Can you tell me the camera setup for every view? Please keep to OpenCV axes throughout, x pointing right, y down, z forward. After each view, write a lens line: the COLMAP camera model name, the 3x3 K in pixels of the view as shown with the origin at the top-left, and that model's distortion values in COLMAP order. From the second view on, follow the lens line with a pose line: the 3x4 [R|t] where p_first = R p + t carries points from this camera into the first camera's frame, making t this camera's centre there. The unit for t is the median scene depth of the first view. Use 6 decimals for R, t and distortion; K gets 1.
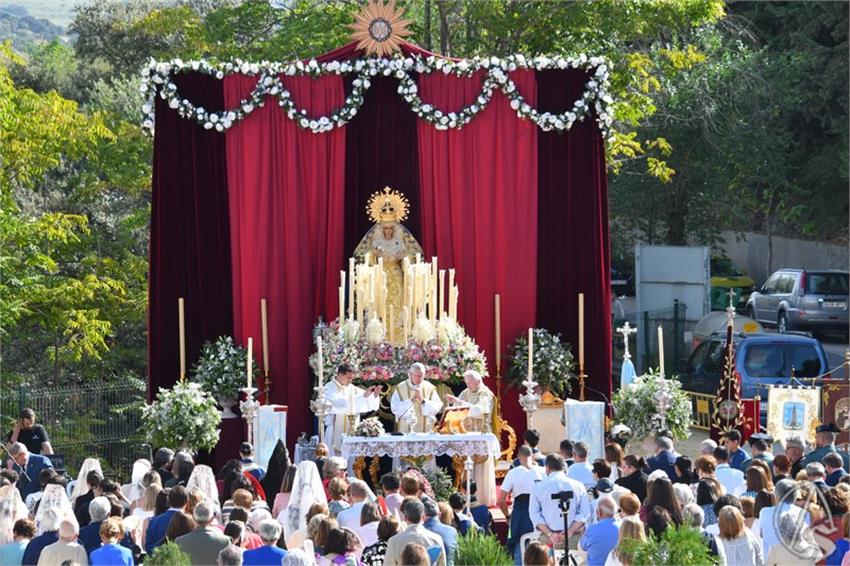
lens RADIAL K [[2177.7, 0, 444.9], [0, 2177.7, 321.8], [0, 0, 1]] dist [0.598307, 0.000000]
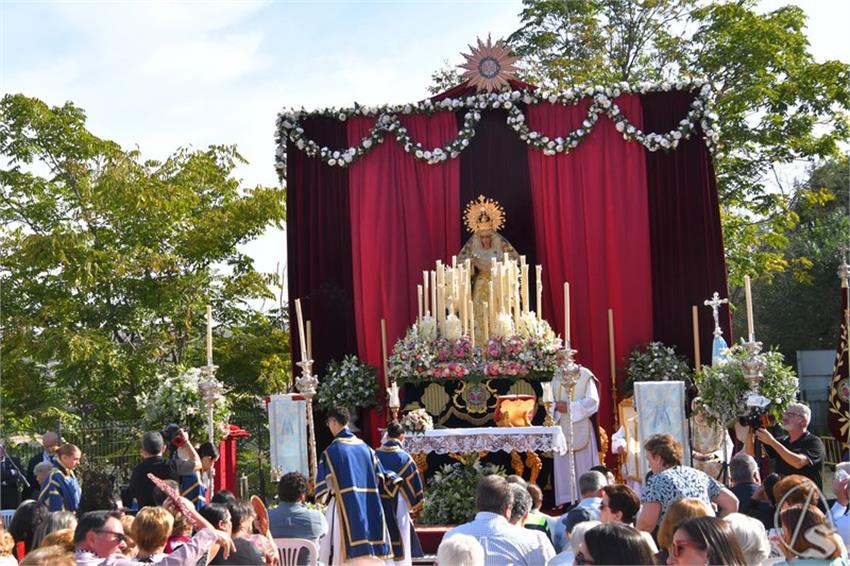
lens RADIAL K [[1098.2, 0, 451.7], [0, 1098.2, 311.2], [0, 0, 1]] dist [0.152068, 0.000000]
pose [[0.973312, -0.044422, -0.225144, 0.070274], [0.018233, 0.992954, -0.117092, 0.049227], [0.228760, 0.109862, 0.967264, 0.494479]]
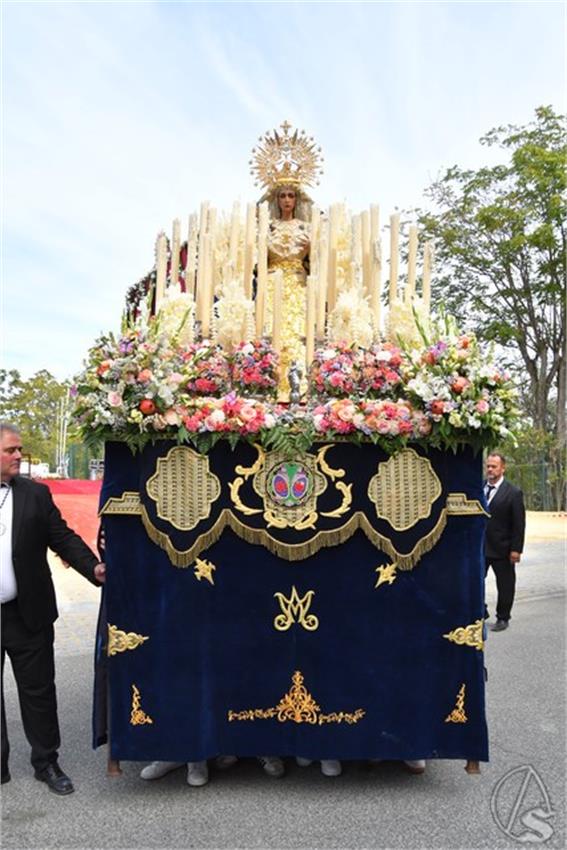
lens RADIAL K [[617.1, 0, 276.7], [0, 617.1, 443.0], [0, 0, 1]] dist [-0.093697, 0.002051]
pose [[0.996177, 0.018201, -0.085437, -0.013087], [-0.024529, 0.996985, -0.073612, 0.032585], [0.083839, 0.075426, 0.993621, 0.823498]]
